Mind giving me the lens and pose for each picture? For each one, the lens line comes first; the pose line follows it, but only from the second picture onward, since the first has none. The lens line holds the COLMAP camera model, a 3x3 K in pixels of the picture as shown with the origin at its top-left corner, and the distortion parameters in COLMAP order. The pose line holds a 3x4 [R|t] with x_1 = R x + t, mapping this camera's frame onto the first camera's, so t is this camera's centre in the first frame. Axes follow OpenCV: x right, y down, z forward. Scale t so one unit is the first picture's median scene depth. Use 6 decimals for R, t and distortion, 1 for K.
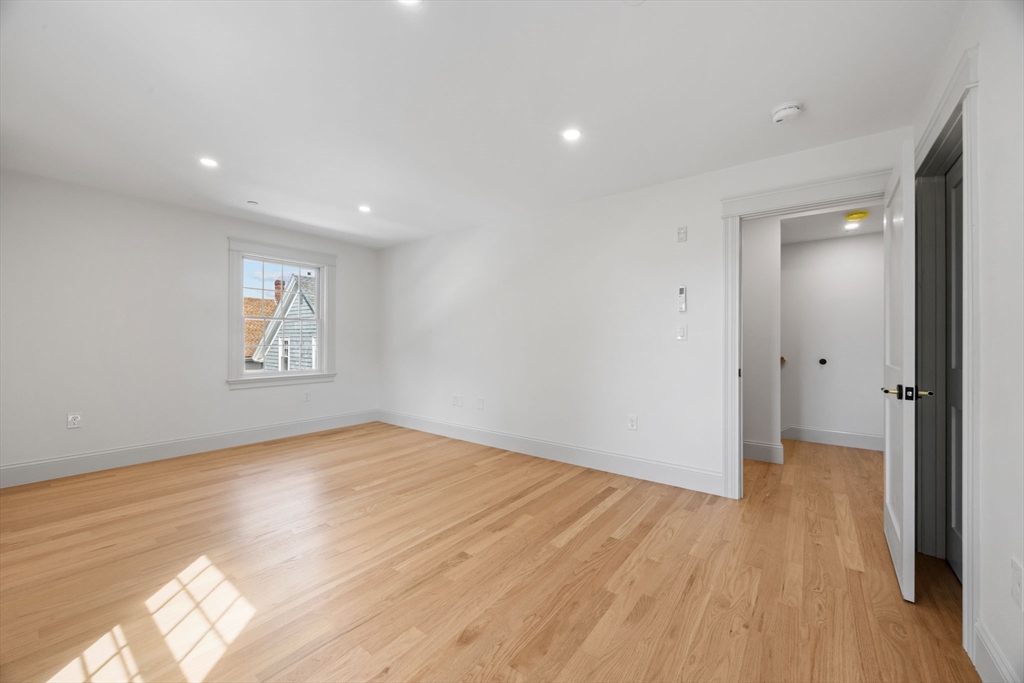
lens RADIAL K [[392.2, 0, 515.5], [0, 392.2, 341.4], [0, 0, 1]] dist [-0.003421, -0.000083]
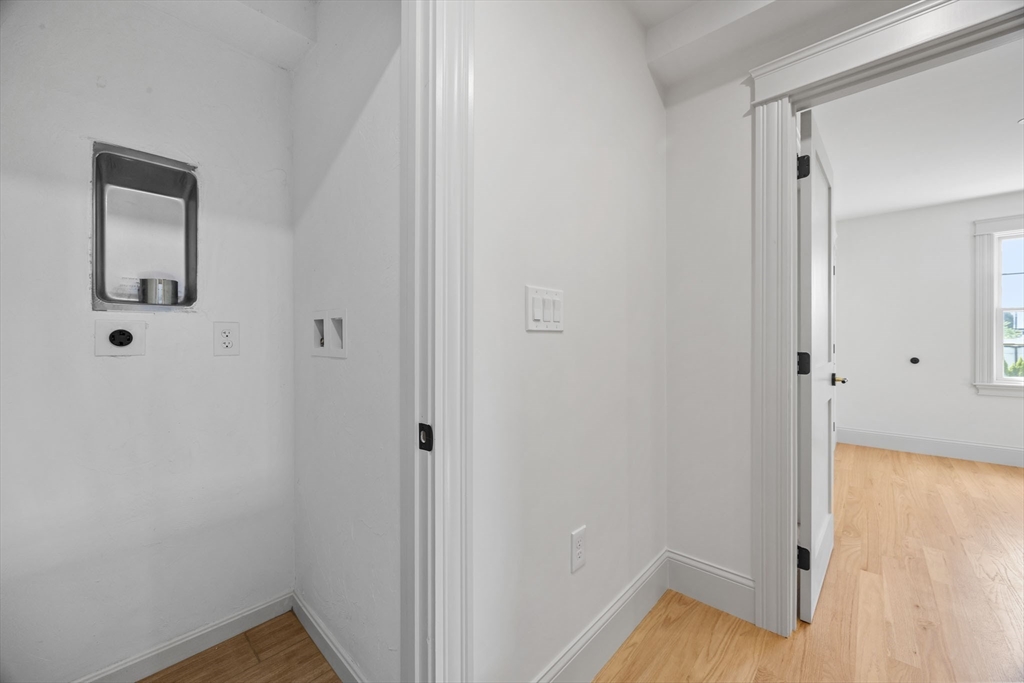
lens RADIAL K [[392.2, 0, 515.5], [0, 392.2, 341.4], [0, 0, 1]] dist [-0.003421, -0.000083]
pose [[-0.995881, -0.005532, 0.090505, 2.710938], [-0.005741, 0.999981, -0.002052, 0.048925], [-0.090492, -0.002563, -0.995894, 3.335695]]
